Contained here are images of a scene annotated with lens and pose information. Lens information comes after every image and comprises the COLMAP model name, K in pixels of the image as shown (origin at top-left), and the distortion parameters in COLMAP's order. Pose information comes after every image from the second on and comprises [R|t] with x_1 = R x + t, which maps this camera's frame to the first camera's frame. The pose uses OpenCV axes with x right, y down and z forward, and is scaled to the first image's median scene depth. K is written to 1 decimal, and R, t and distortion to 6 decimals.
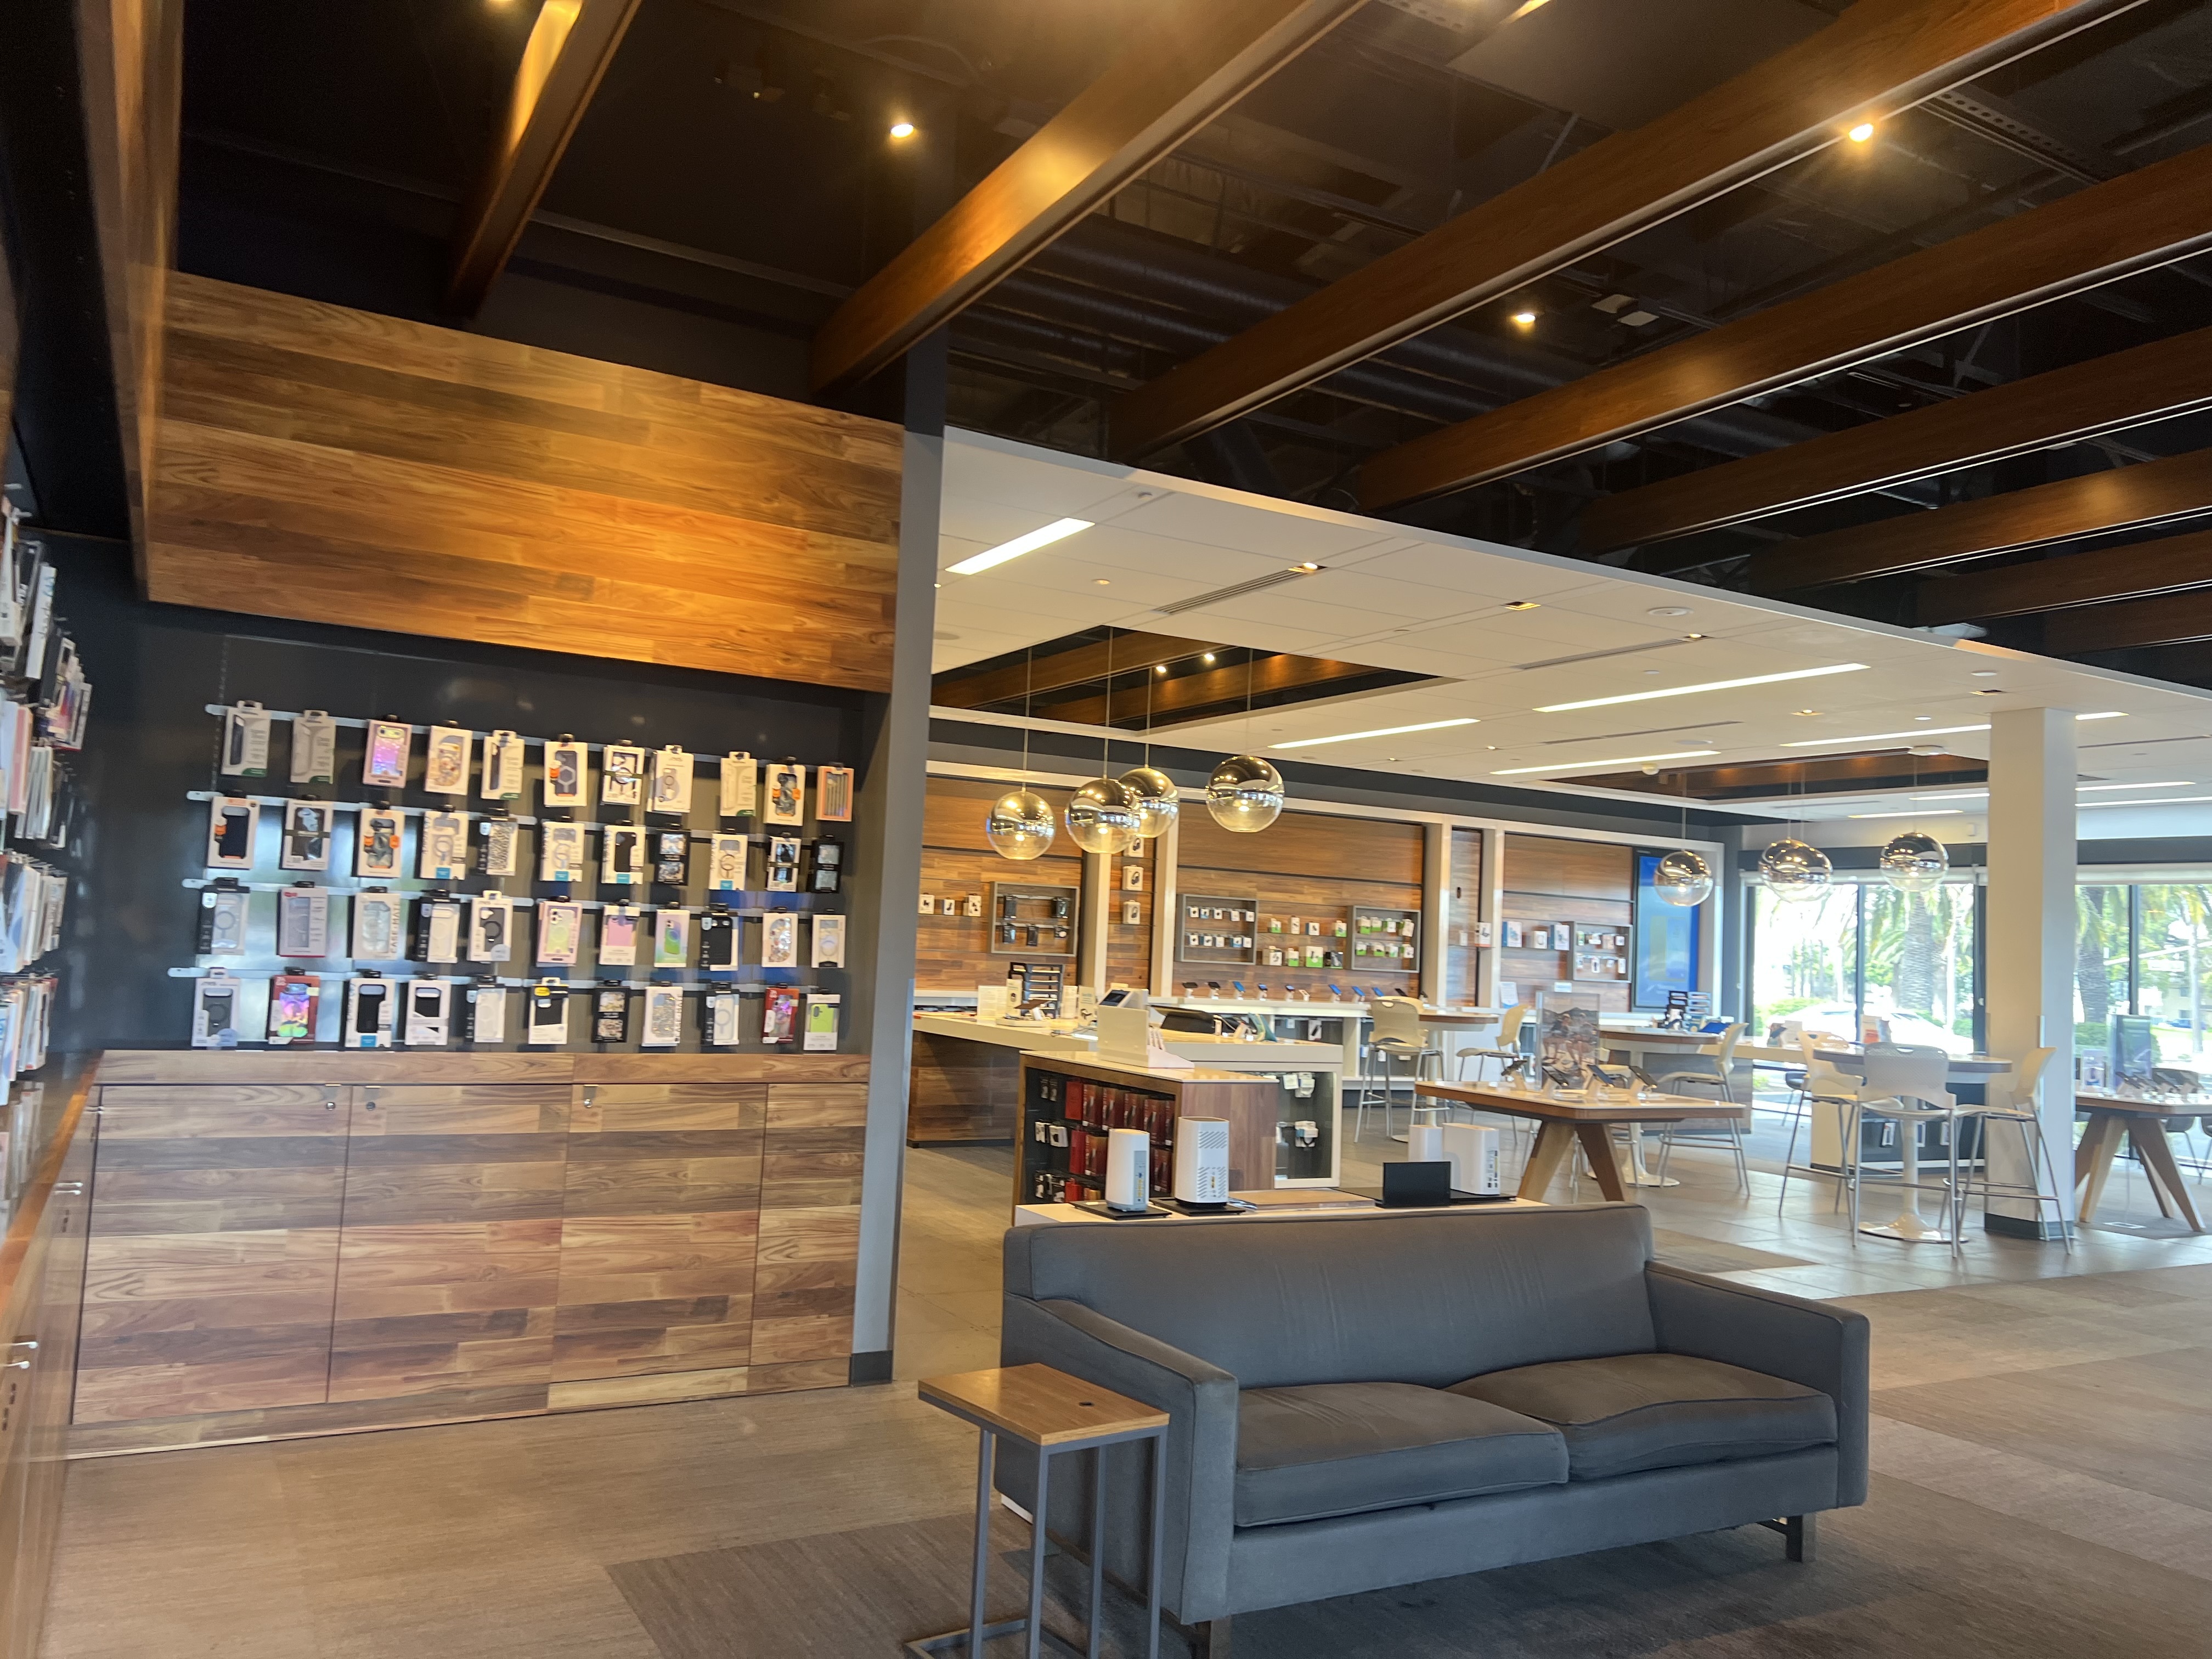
lens RADIAL K [[1651.8, 0, 1118.9], [0, 1651.8, 826.7], [0, 0, 1]] dist [0.045192, -0.006091]
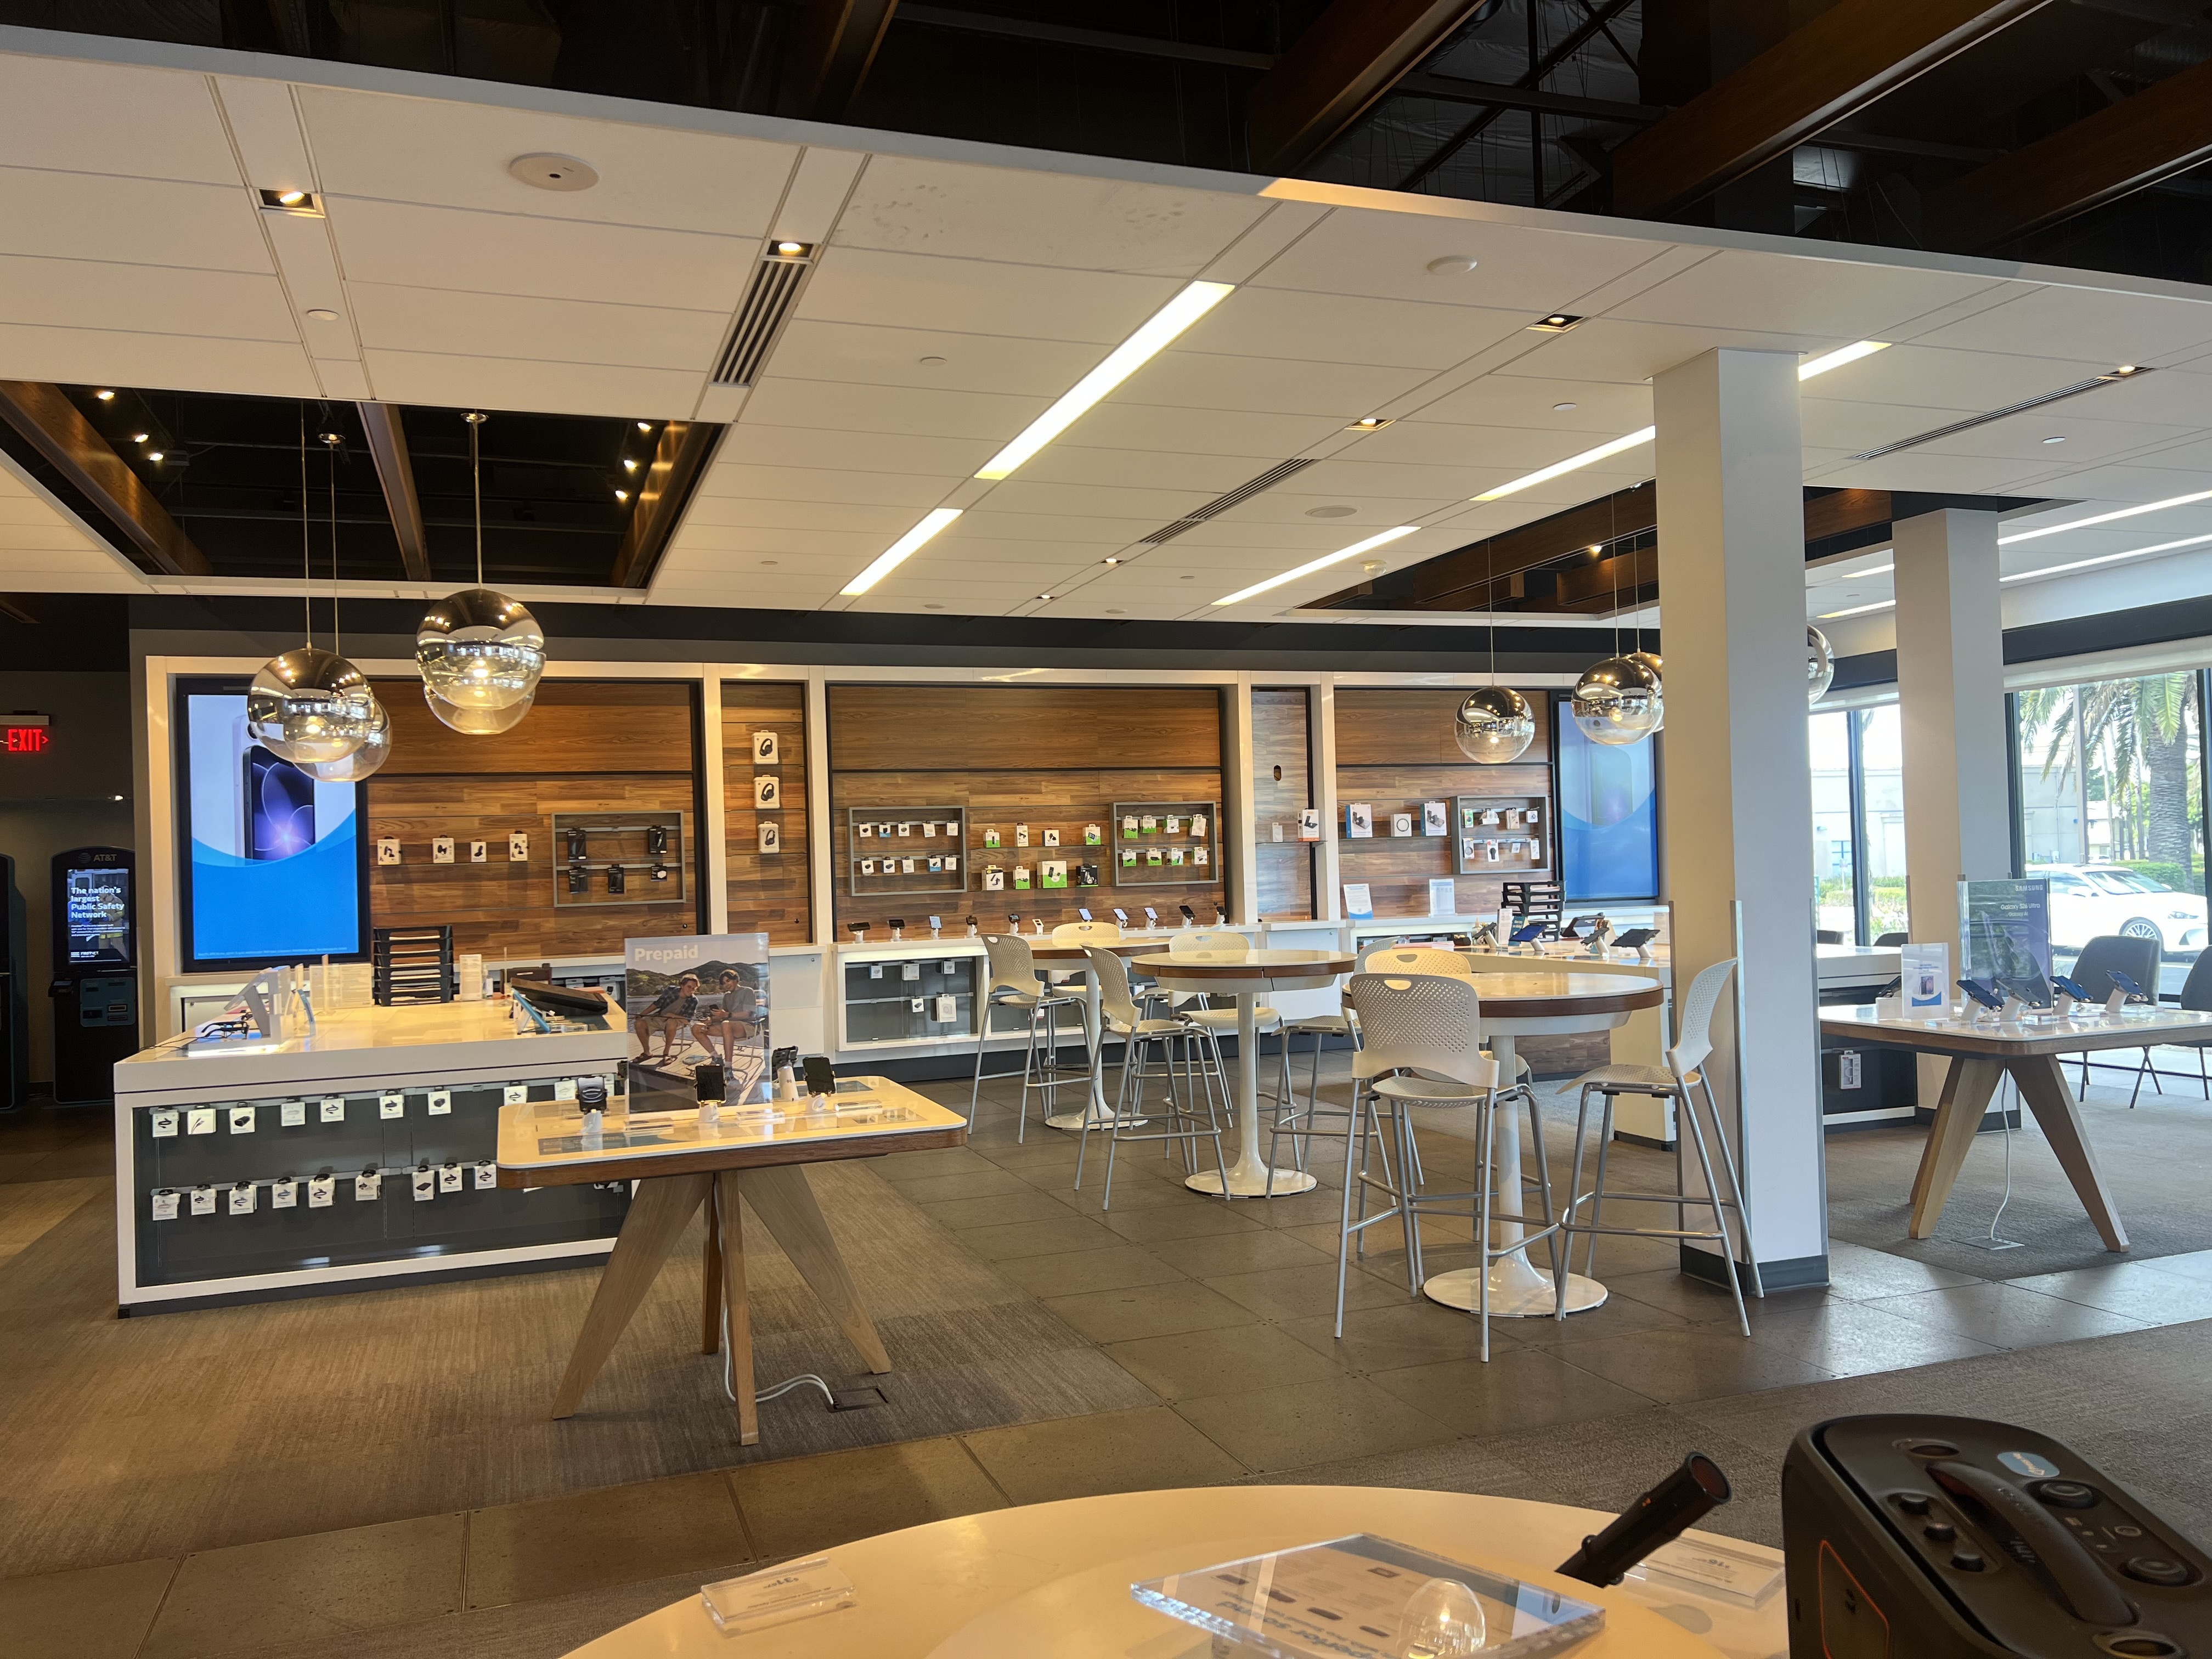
lens RADIAL K [[1651.8, 0, 1144.8], [0, 1651.8, 825.1], [0, 0, 1]] dist [0.045192, -0.006091]
pose [[0.985583, -0.084633, -0.146501, 0.271729], [0.091426, 0.994998, 0.040256, 0.029439], [0.142361, -0.053070, 0.988391, 0.256959]]
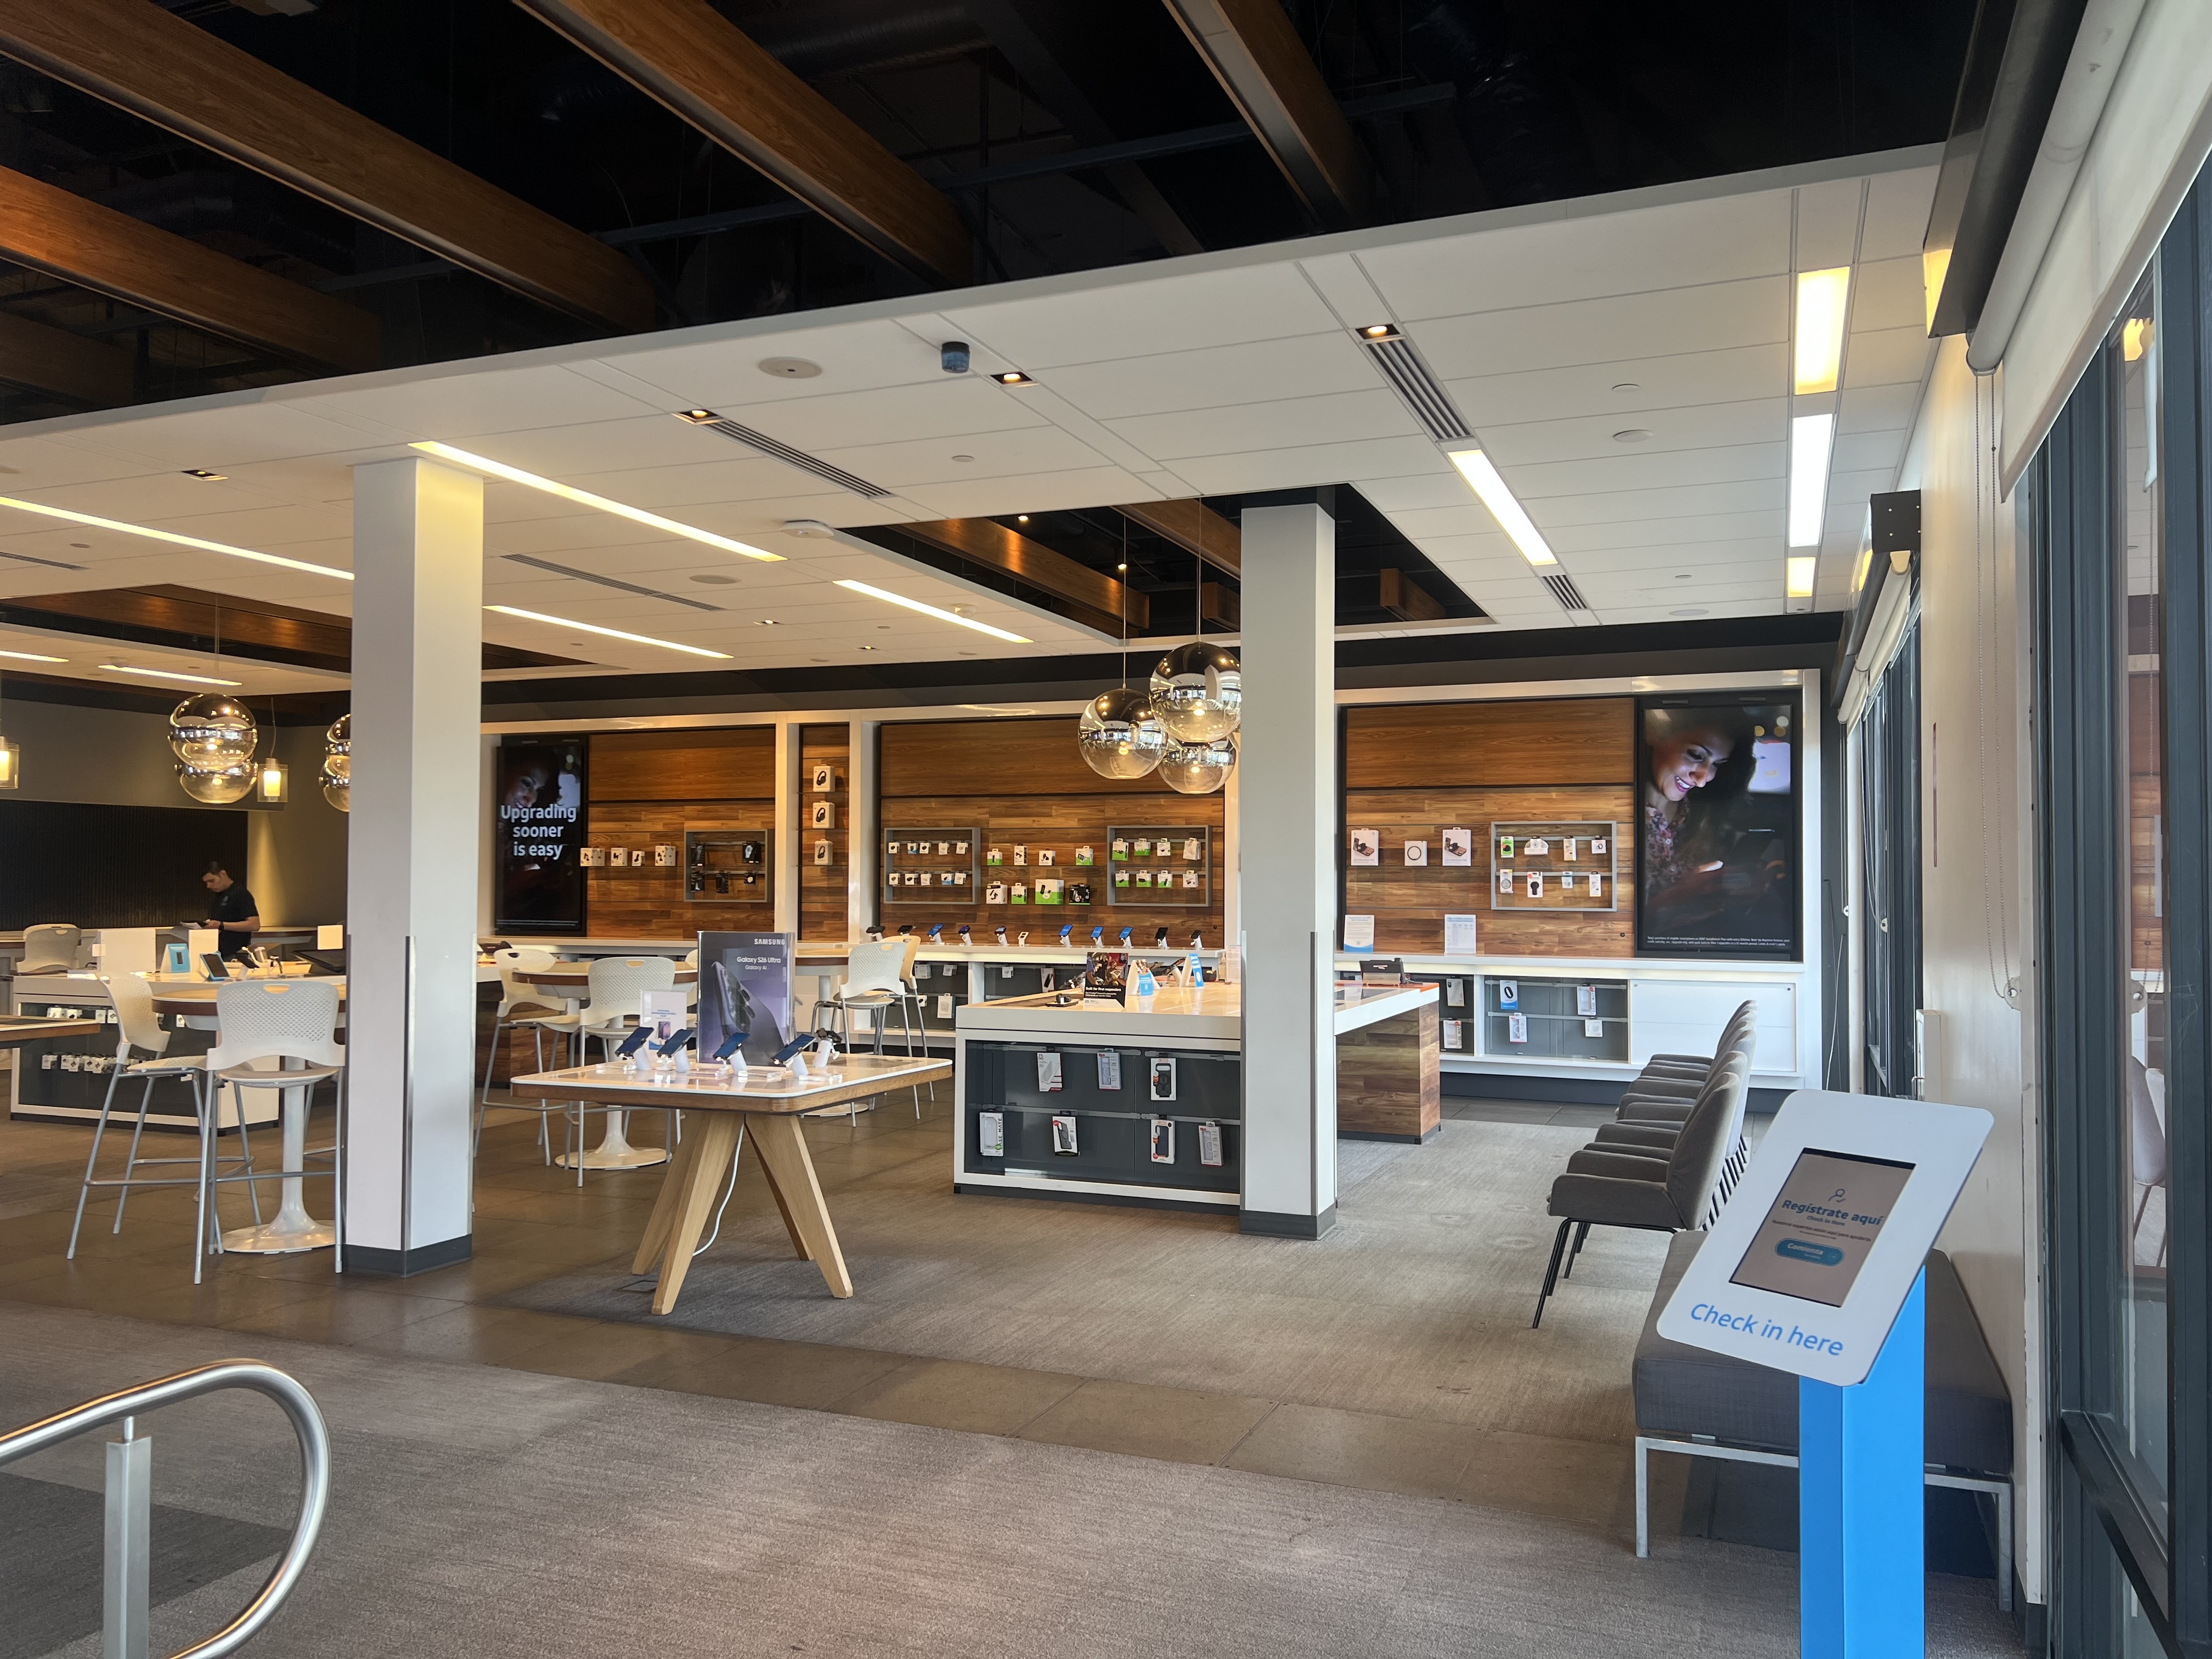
lens RADIAL K [[1651.8, 0, 1177.7], [0, 1651.8, 865.9], [0, 0, 1]] dist [0.045192, -0.006091]
pose [[0.638809, -0.055838, -0.767336, 0.789765], [0.081901, 0.996631, -0.004342, 0.074758], [0.764994, -0.060072, 0.641230, 0.524145]]
